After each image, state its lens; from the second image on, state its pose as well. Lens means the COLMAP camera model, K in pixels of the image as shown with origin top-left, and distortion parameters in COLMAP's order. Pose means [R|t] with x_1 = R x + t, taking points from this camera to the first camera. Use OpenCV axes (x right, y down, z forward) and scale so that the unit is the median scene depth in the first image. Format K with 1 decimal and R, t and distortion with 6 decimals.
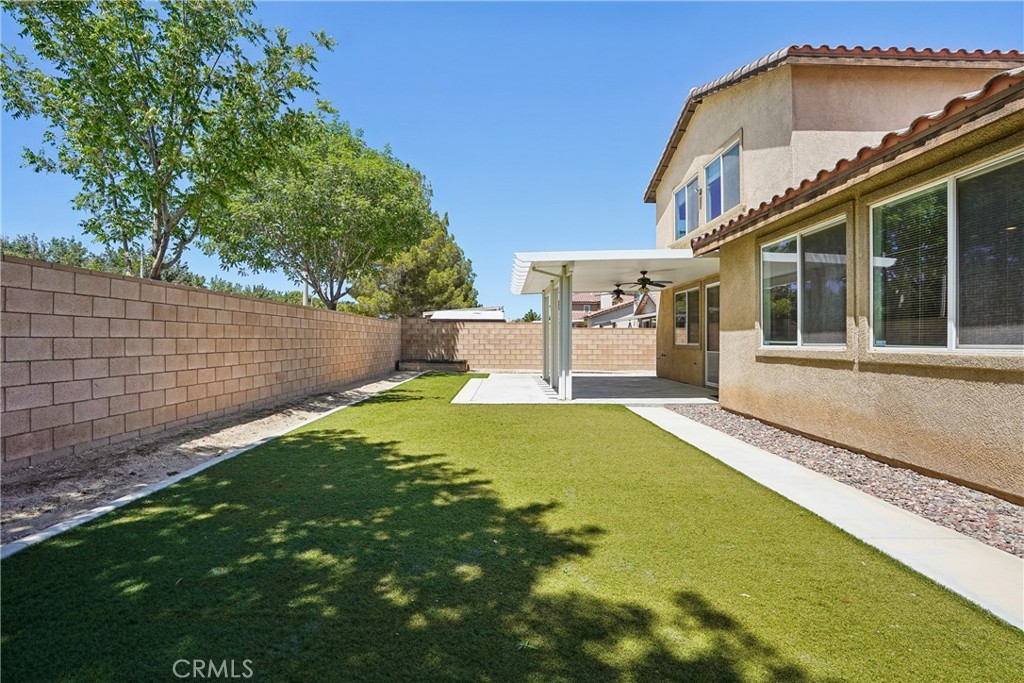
lens RADIAL K [[472.1, 0, 491.5], [0, 472.1, 342.4], [0, 0, 1]] dist [-0.010537, 0.003085]
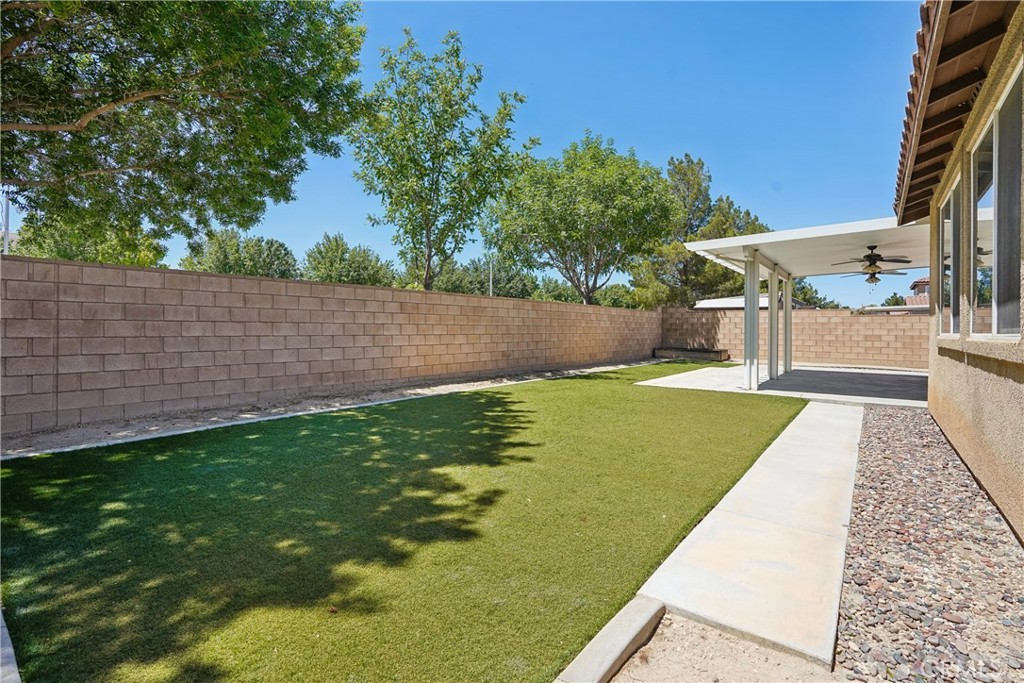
lens RADIAL K [[472.1, 0, 515.1], [0, 472.1, 333.9], [0, 0, 1]] dist [-0.010537, 0.003085]
pose [[0.803739, 0.012230, -0.594856, 0.344861], [-0.010274, 0.999925, 0.006677, 0.005912], [0.594893, 0.000745, 0.803804, -0.049041]]
